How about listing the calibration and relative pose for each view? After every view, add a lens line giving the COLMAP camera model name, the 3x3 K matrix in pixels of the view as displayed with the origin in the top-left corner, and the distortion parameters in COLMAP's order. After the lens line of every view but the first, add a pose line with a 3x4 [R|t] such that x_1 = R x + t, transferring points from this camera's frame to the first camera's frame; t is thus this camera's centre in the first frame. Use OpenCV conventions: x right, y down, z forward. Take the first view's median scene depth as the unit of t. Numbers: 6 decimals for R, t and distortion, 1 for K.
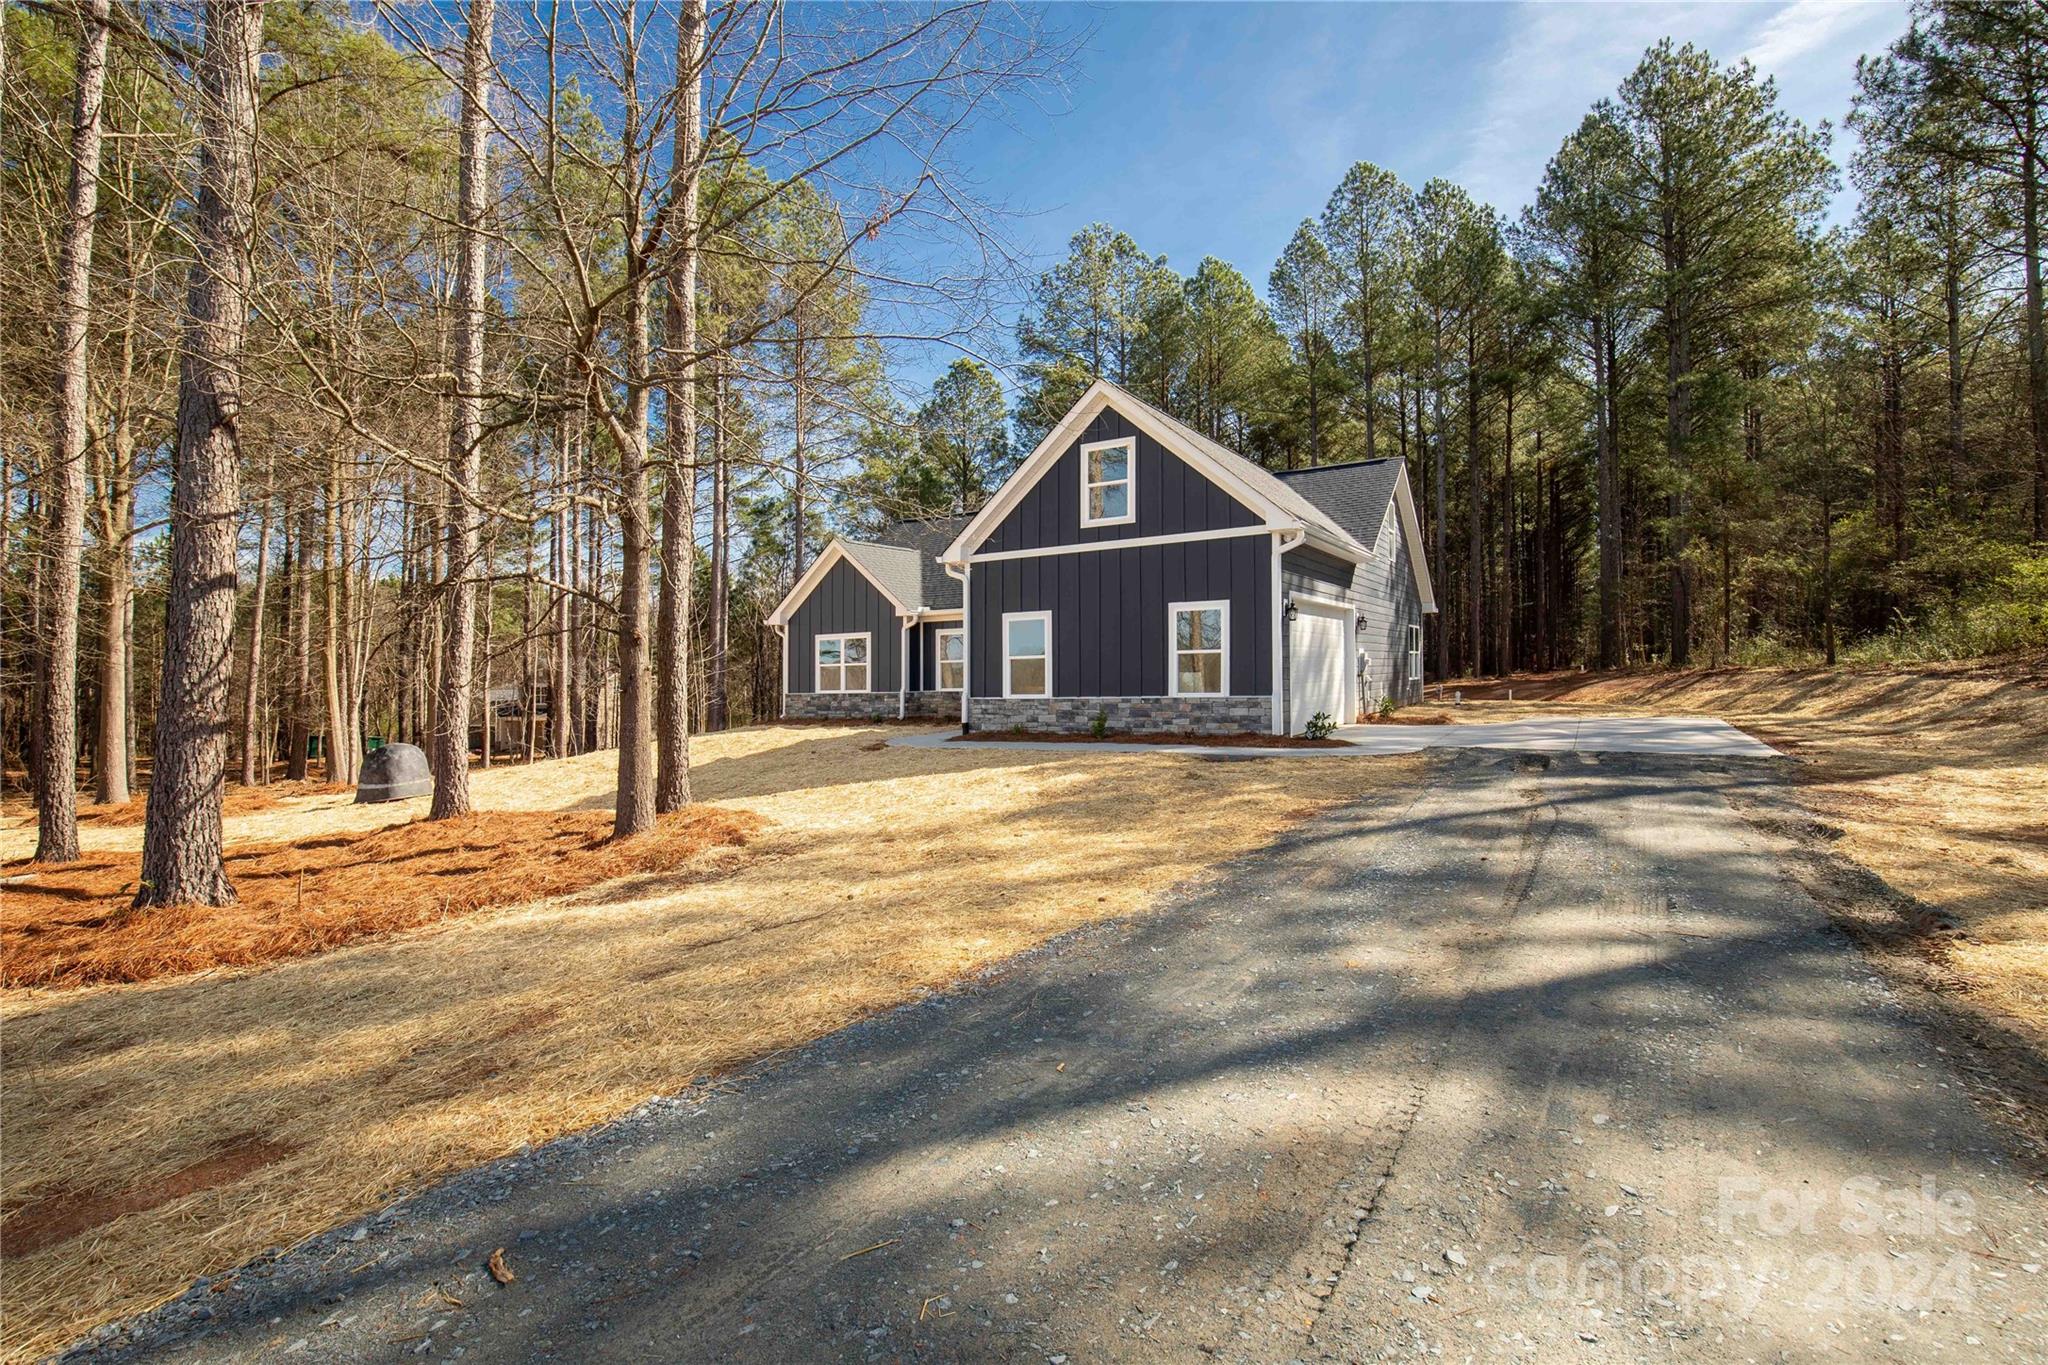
lens RADIAL K [[941.3, 0, 1024.0], [0, 941.3, 682.5], [0, 0, 1]] dist [-0.035168, 0.000042]
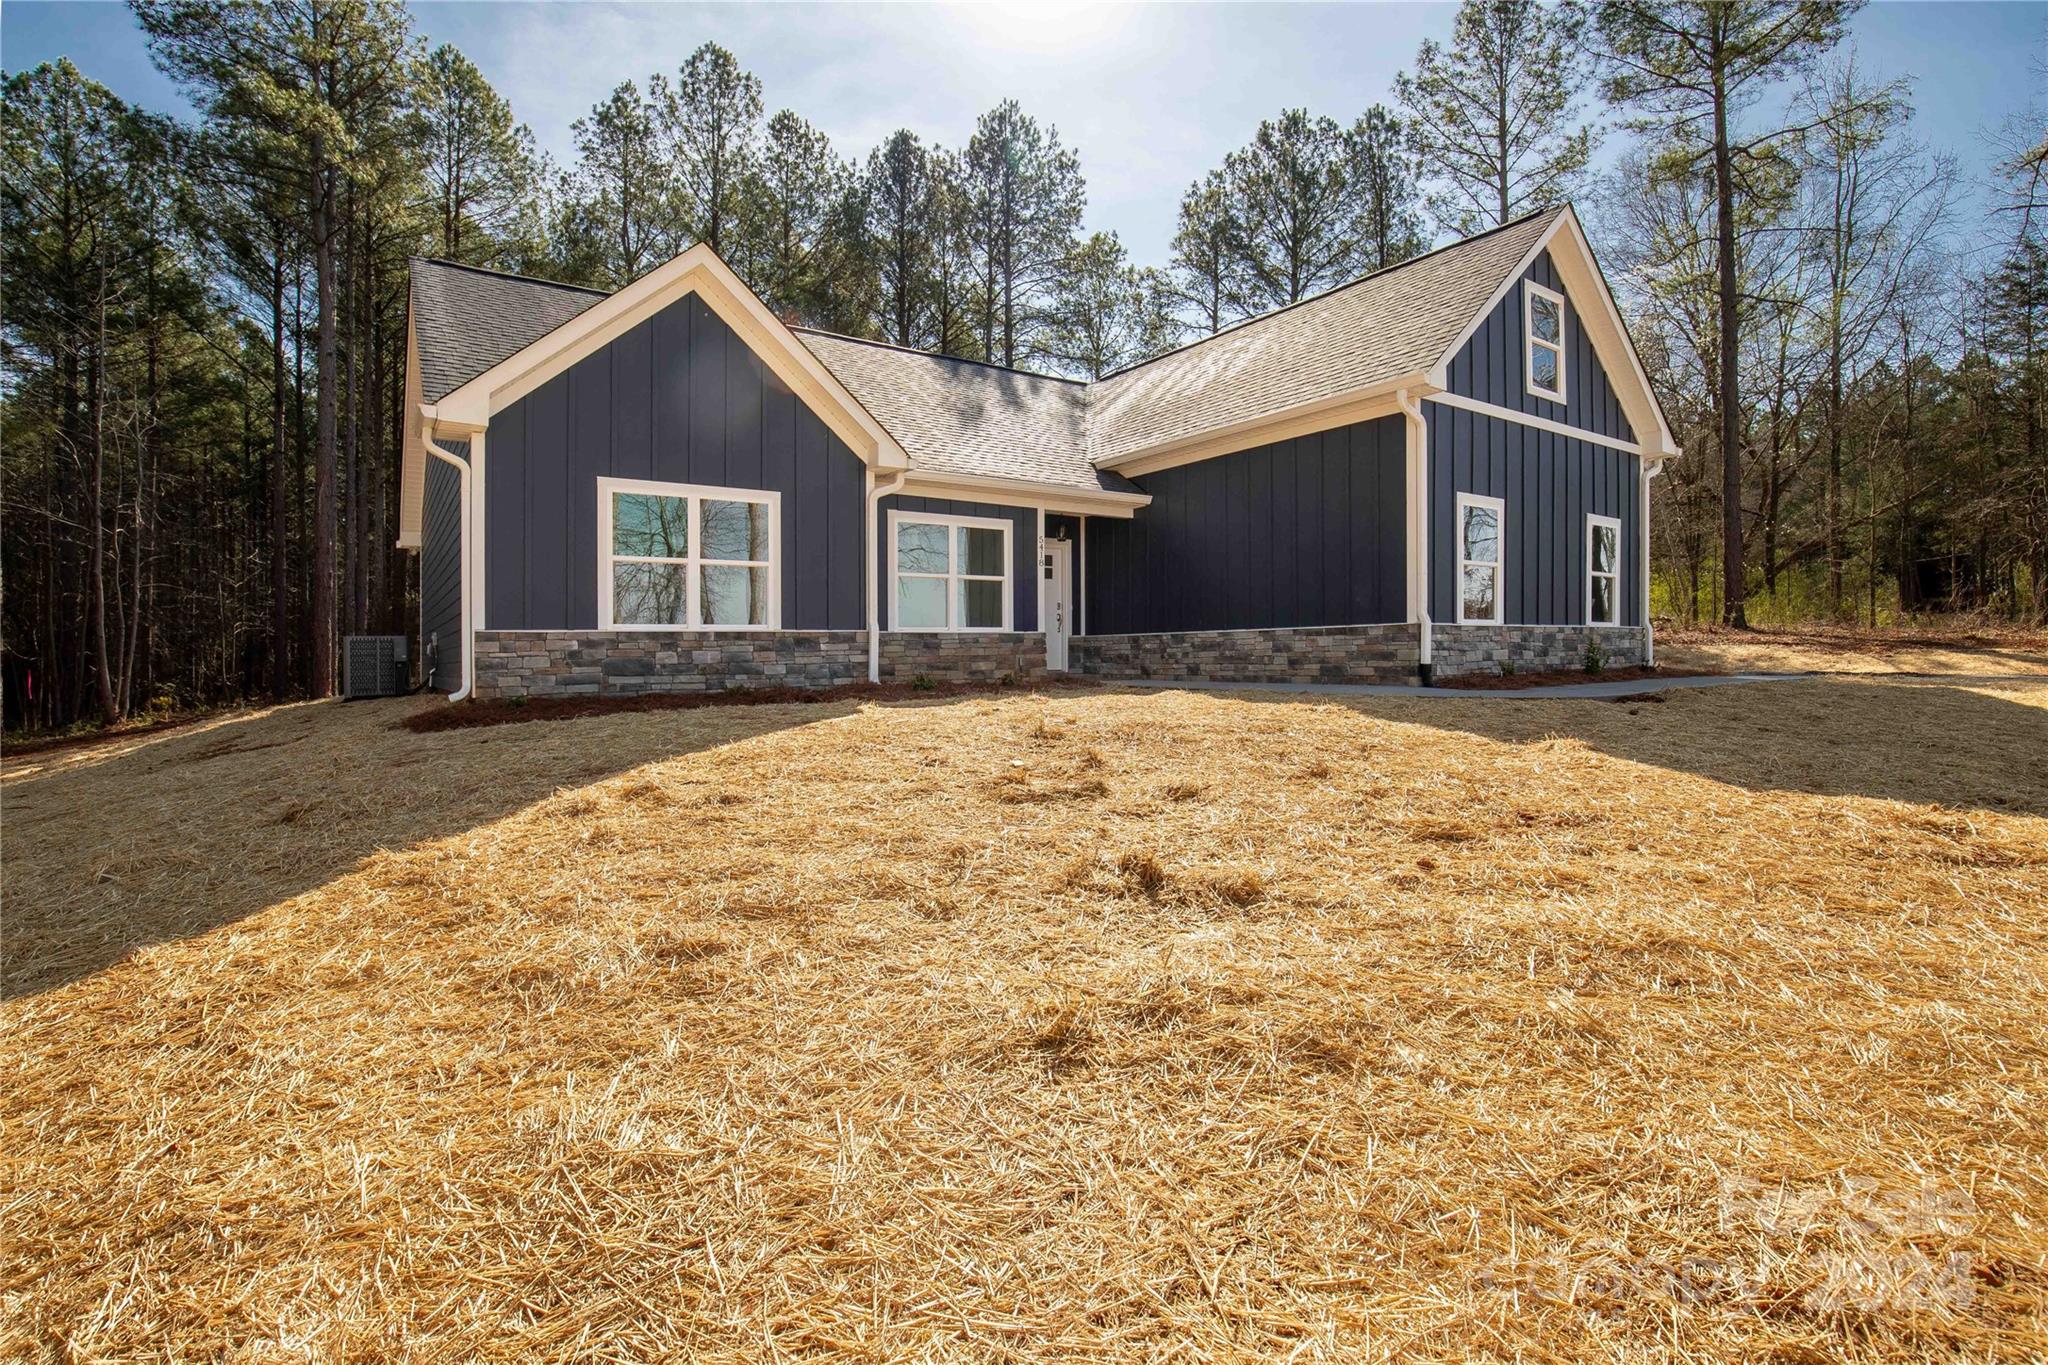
lens RADIAL K [[941.3, 0, 1024.0], [0, 941.3, 682.5], [0, 0, 1]] dist [-0.035168, 0.000042]
pose [[0.412868, -0.010692, 0.910728, -0.719274], [0.015520, 0.999869, 0.004703, 0.048403], [-0.910659, 0.012193, 0.412980, 1.005331]]
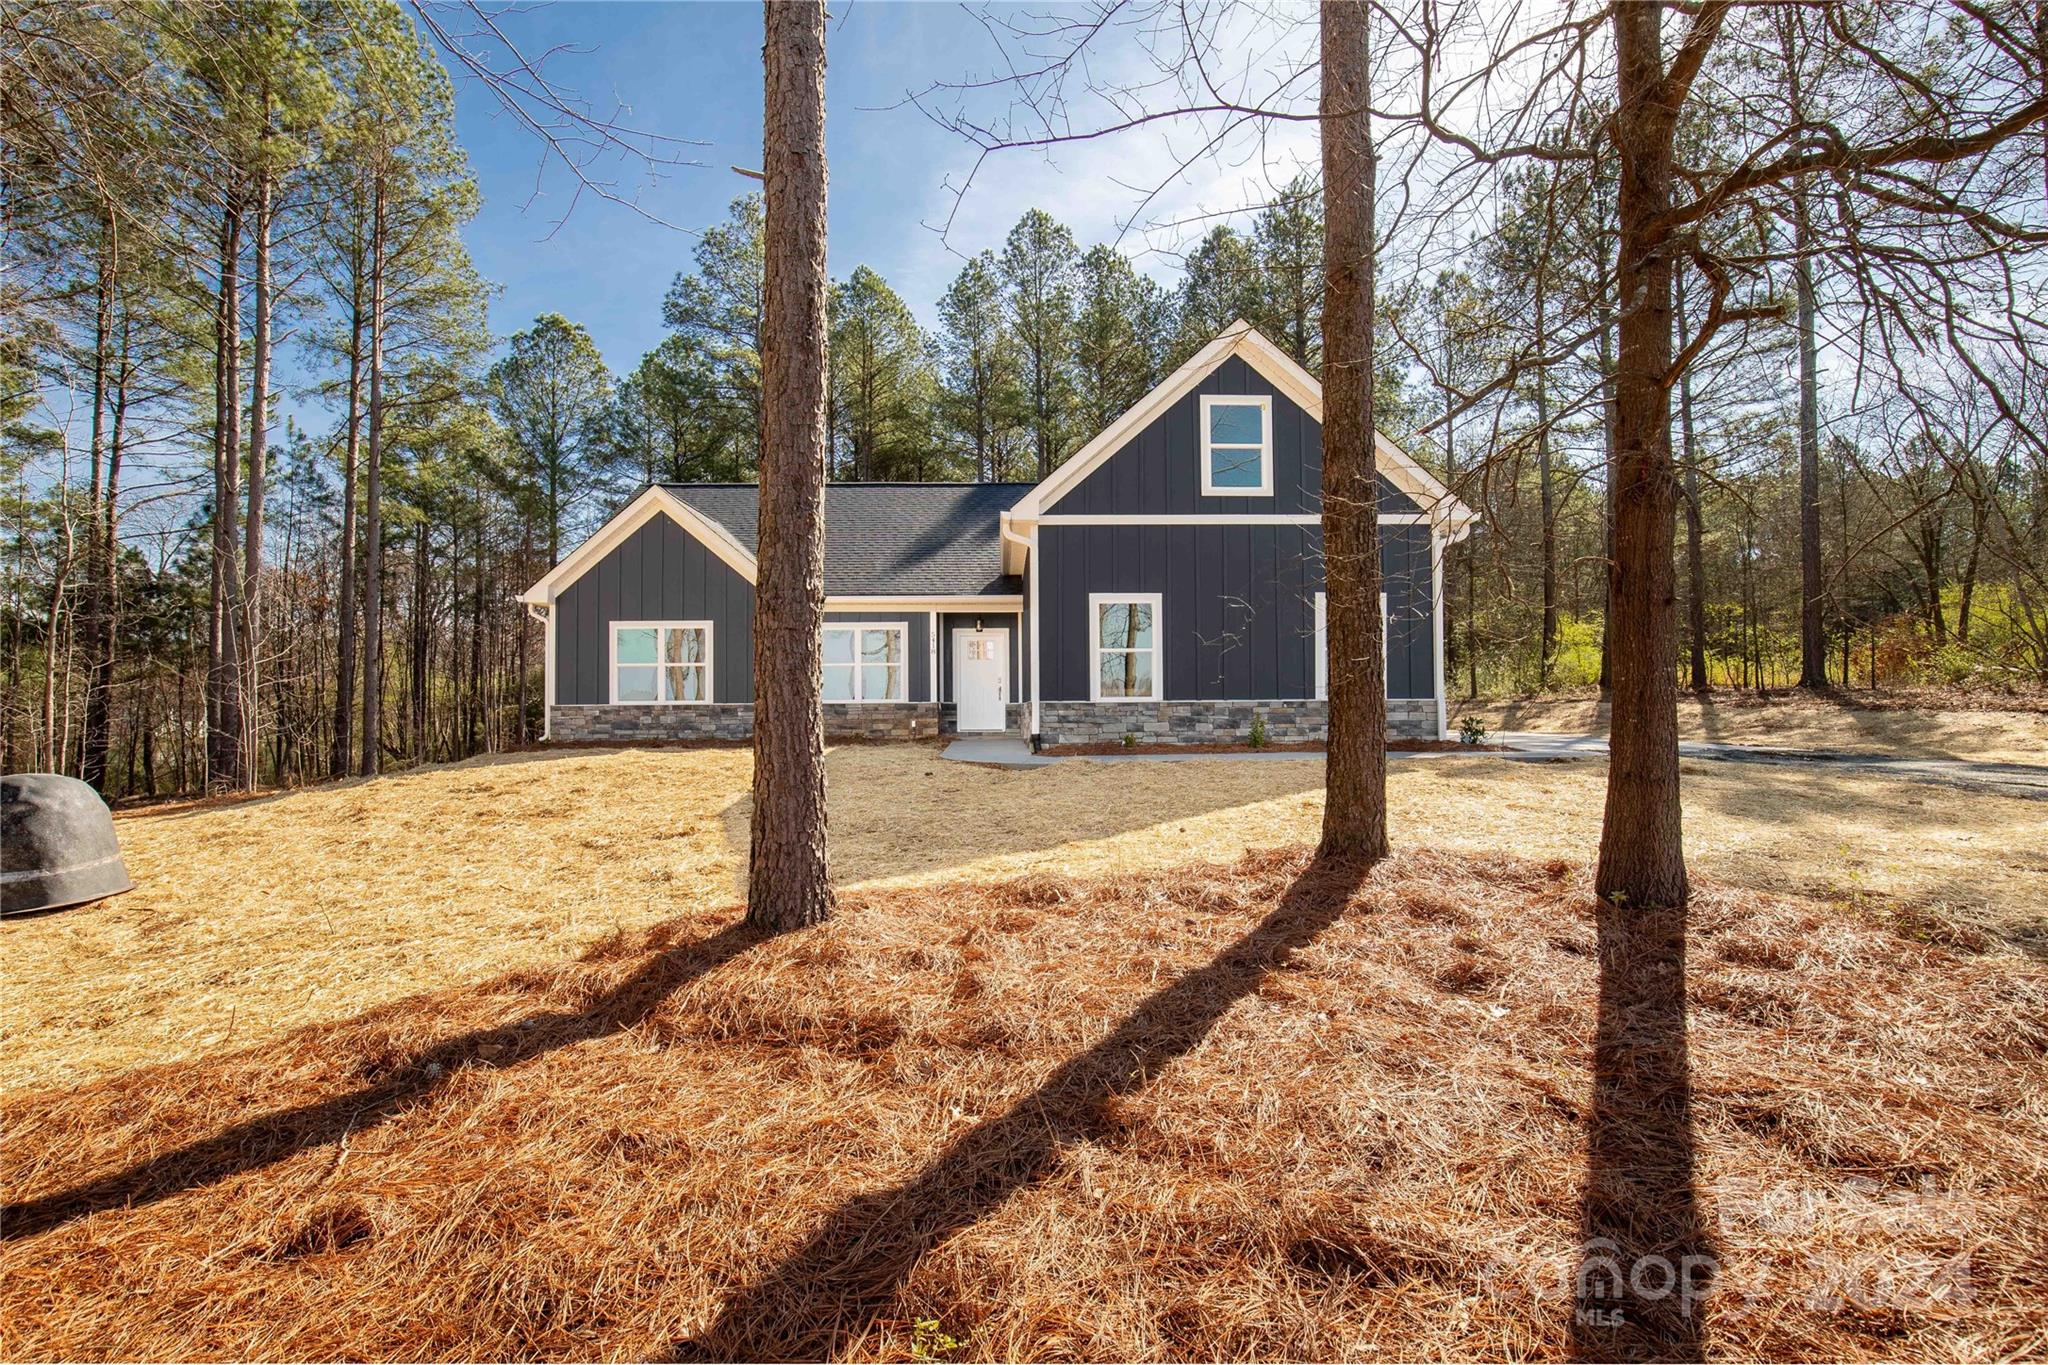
lens RADIAL K [[915.8, 0, 1024.2], [0, 915.8, 729.8], [0, 0, 1]] dist [-0.034720, 0.000127]
pose [[0.839431, 0.004198, 0.543450, -0.481029], [-0.006389, 0.999977, 0.002143, 0.038669], [-0.543429, -0.005271, 0.839439, 0.392541]]
